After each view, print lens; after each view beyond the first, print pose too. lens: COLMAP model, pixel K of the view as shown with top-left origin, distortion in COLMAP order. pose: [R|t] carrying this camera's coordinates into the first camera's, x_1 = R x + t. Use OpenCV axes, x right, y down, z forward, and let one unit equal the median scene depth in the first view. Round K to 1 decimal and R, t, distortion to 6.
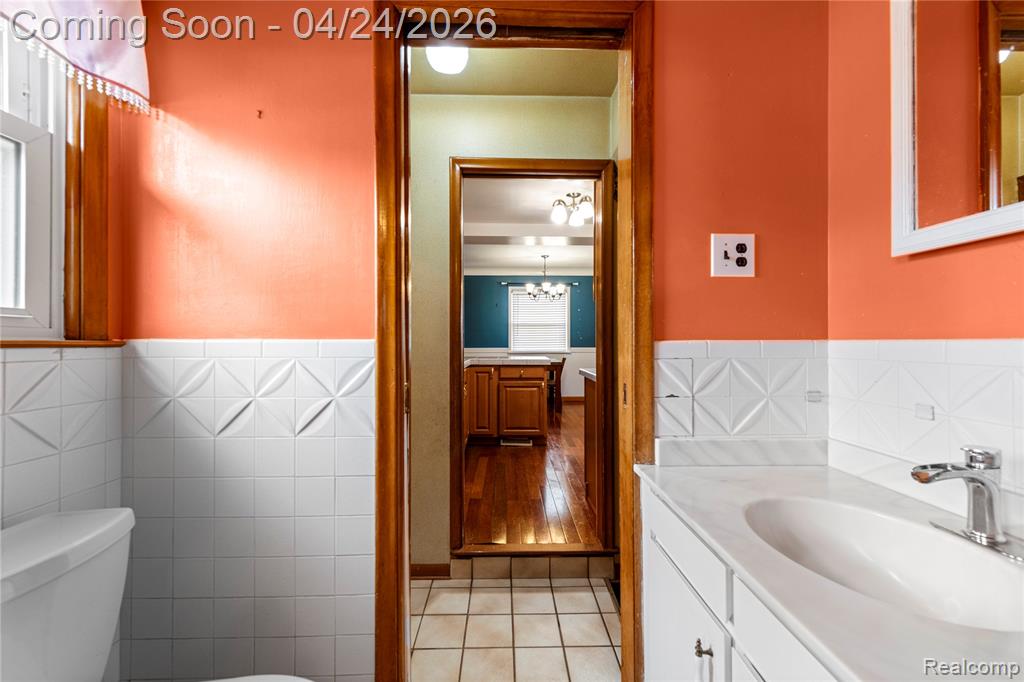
lens RADIAL K [[409.9, 0, 514.6], [0, 409.9, 336.3], [0, 0, 1]] dist [0.014569, -0.002501]
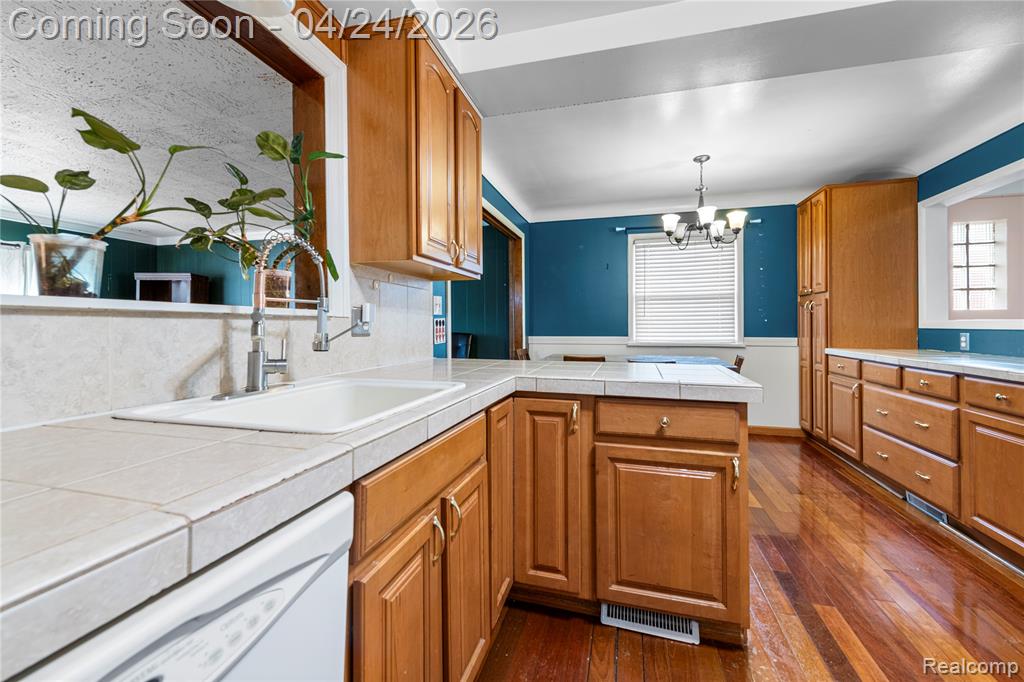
lens RADIAL K [[409.9, 0, 510.7], [0, 409.9, 322.2], [0, 0, 1]] dist [0.014569, -0.002501]
pose [[0.955344, -0.002048, -0.295489, -0.002732], [0.003796, 0.999979, 0.005340, 0.006015], [0.295472, -0.006223, 0.955331, 0.640552]]
